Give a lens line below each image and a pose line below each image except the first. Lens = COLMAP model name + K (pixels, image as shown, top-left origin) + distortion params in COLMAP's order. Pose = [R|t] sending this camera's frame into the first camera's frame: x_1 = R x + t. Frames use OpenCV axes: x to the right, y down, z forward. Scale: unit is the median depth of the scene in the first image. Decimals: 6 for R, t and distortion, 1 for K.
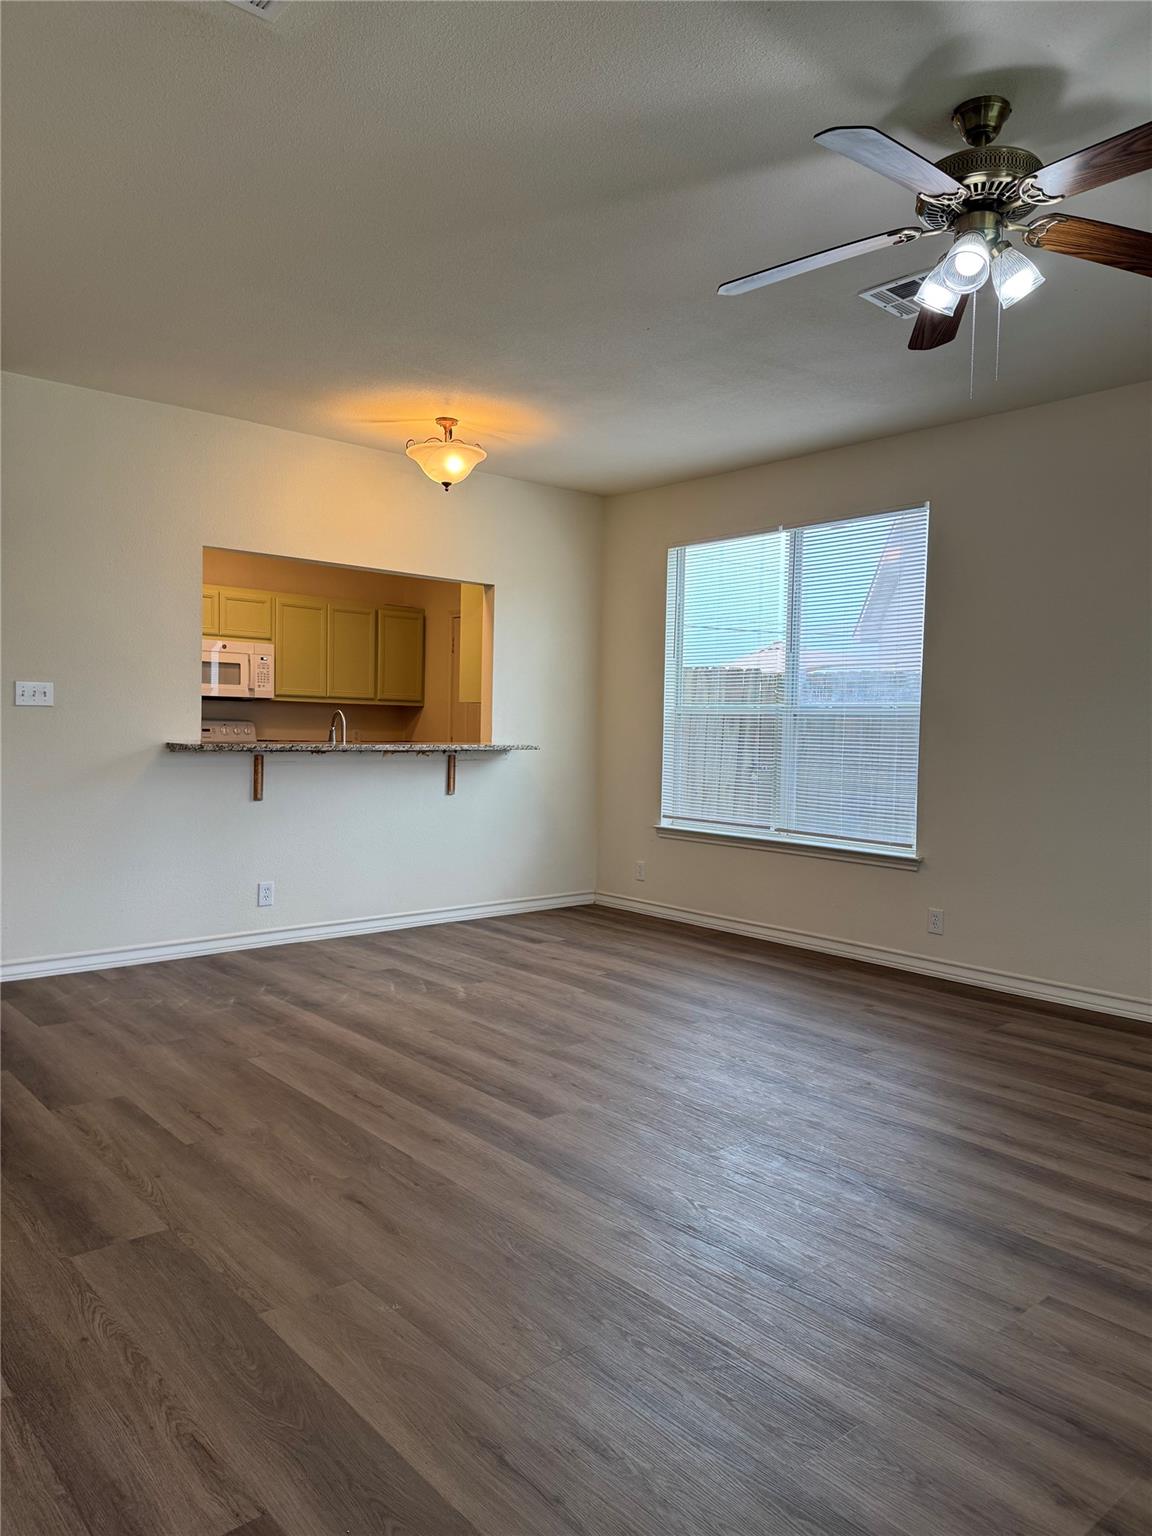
lens RADIAL K [[1071.8, 0, 576.0], [0, 1071.8, 768.0], [0, 0, 1]] dist [0.101205, -0.131466]
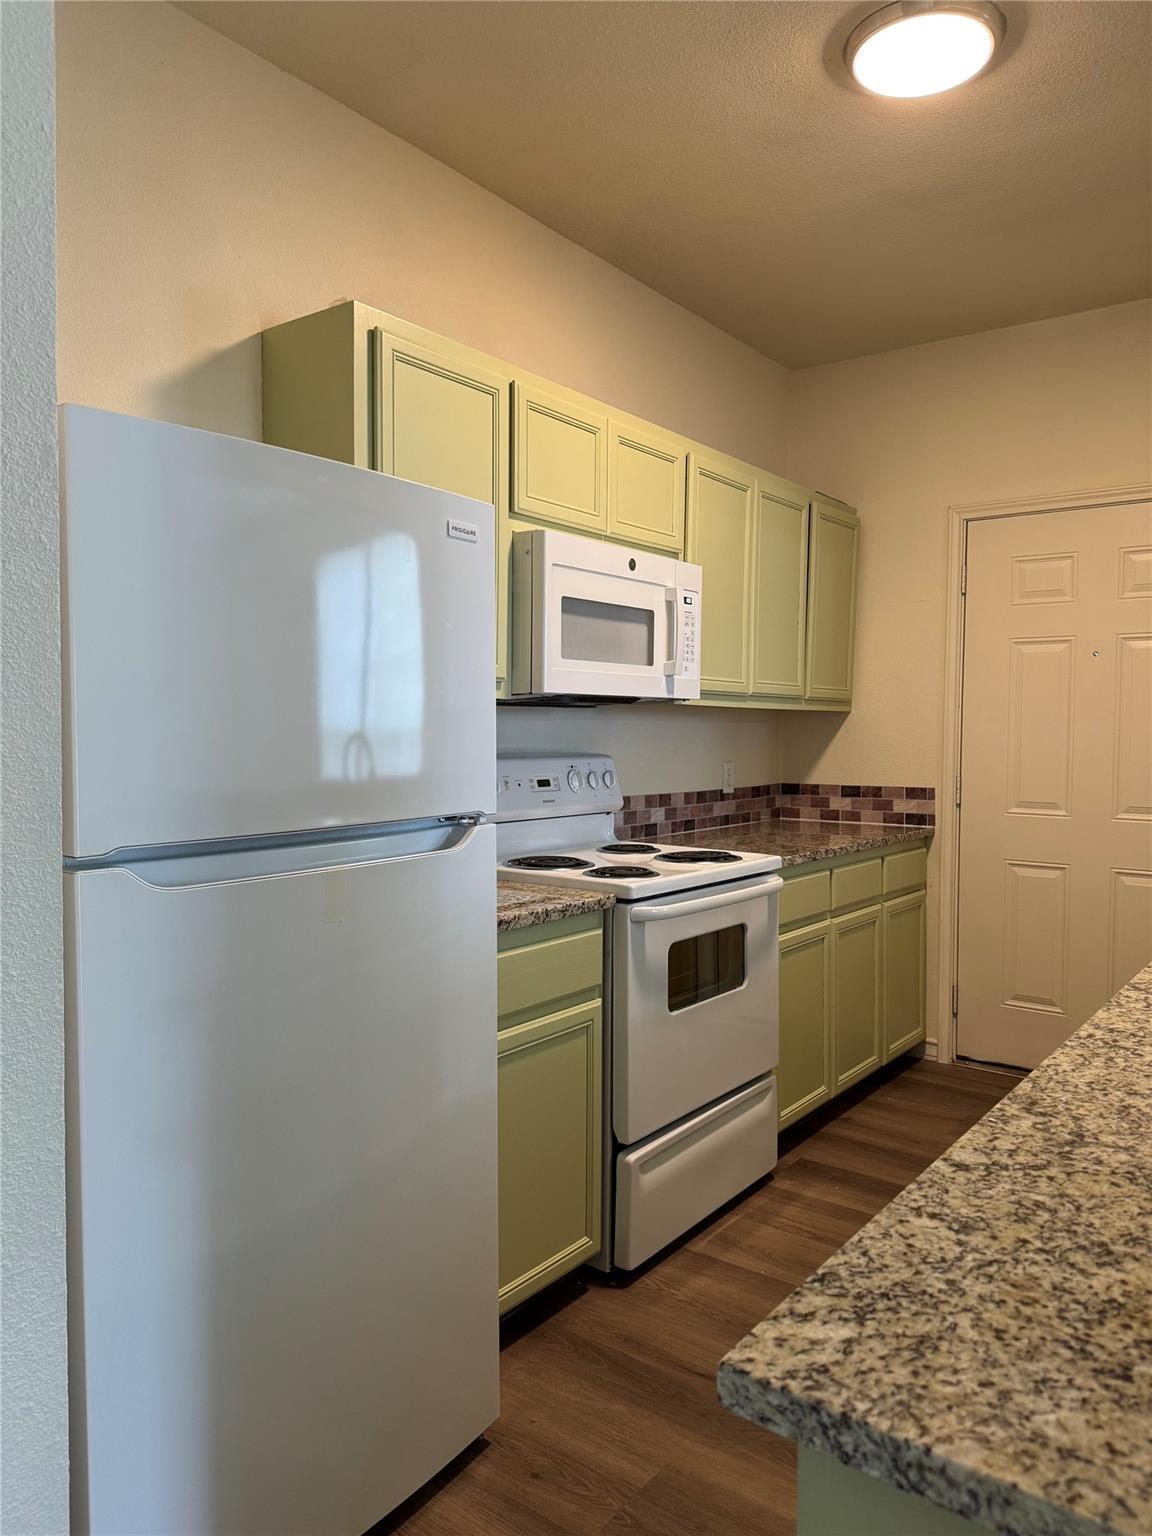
lens RADIAL K [[1071.8, 0, 576.0], [0, 1071.8, 768.0], [0, 0, 1]] dist [0.101205, -0.131466]
pose [[0.978887, -0.024835, 0.202890, -0.848871], [0.024046, 0.999691, 0.006352, -0.089540], [-0.202985, -0.001339, 0.979181, 1.284747]]
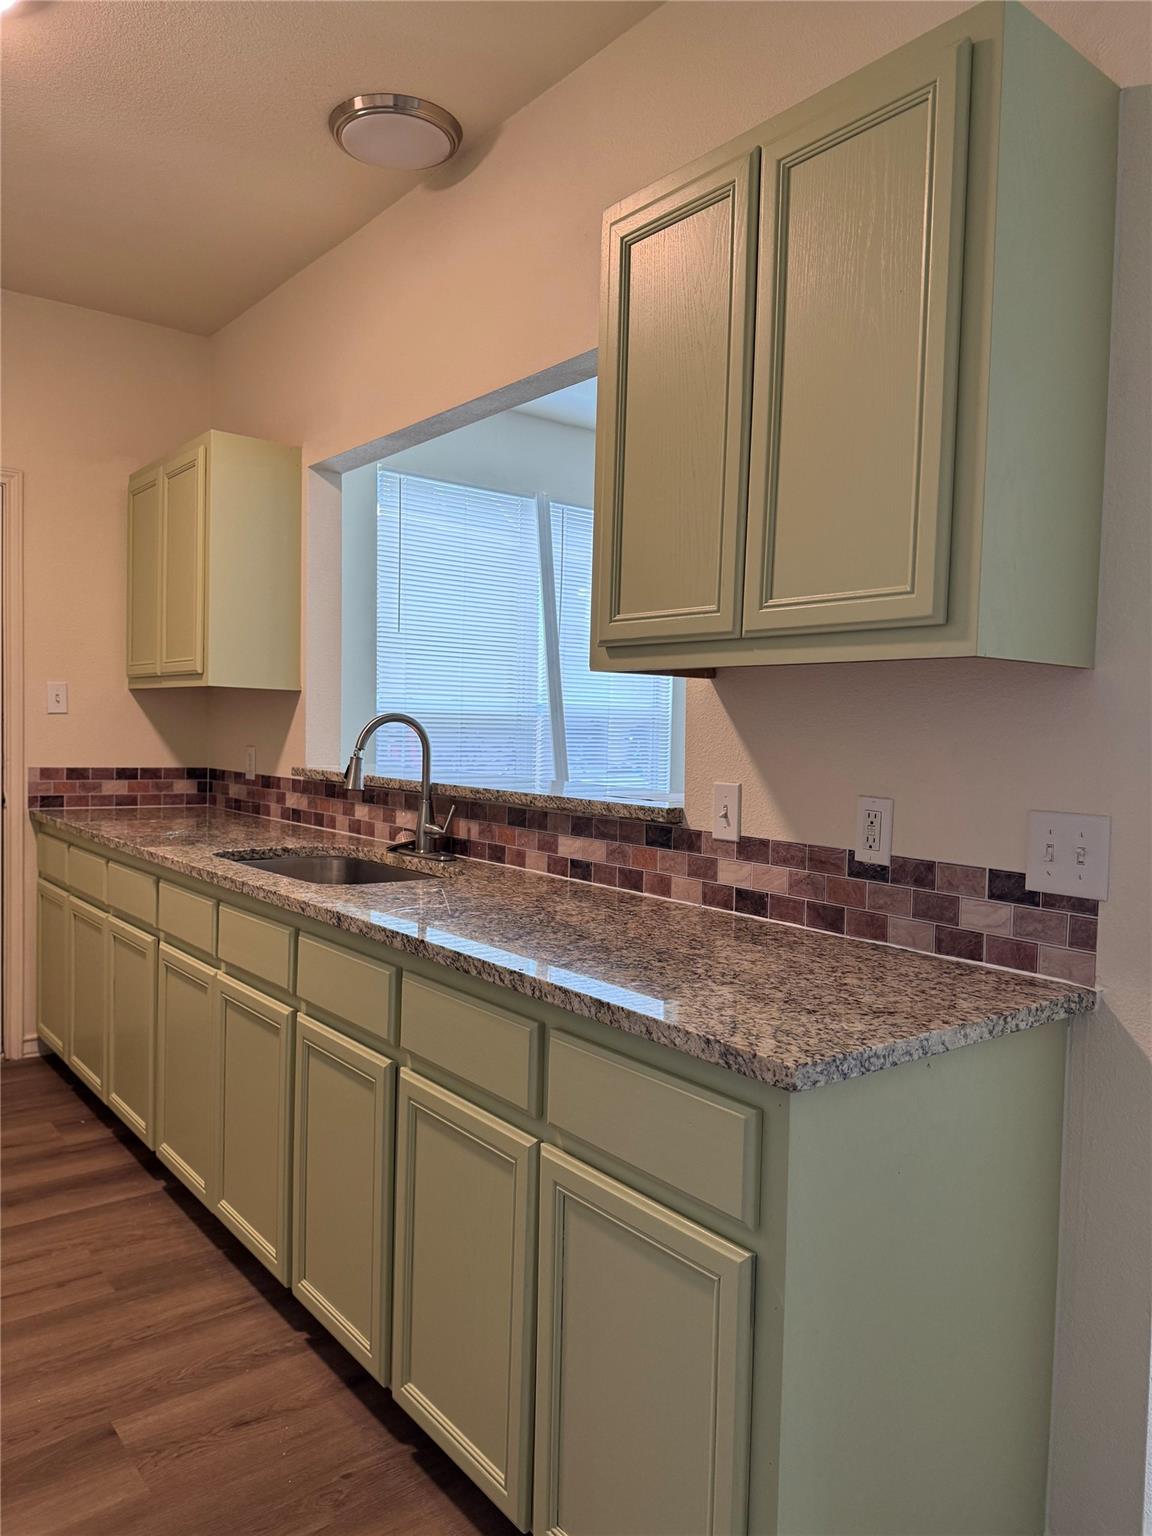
lens RADIAL K [[1071.8, 0, 576.0], [0, 1071.8, 768.0], [0, 0, 1]] dist [0.101205, -0.131466]
pose [[0.037946, -0.062200, 0.997342, -1.376278], [0.021175, 0.997887, 0.061428, -0.102824], [-0.999055, 0.018788, 0.039183, 1.751343]]
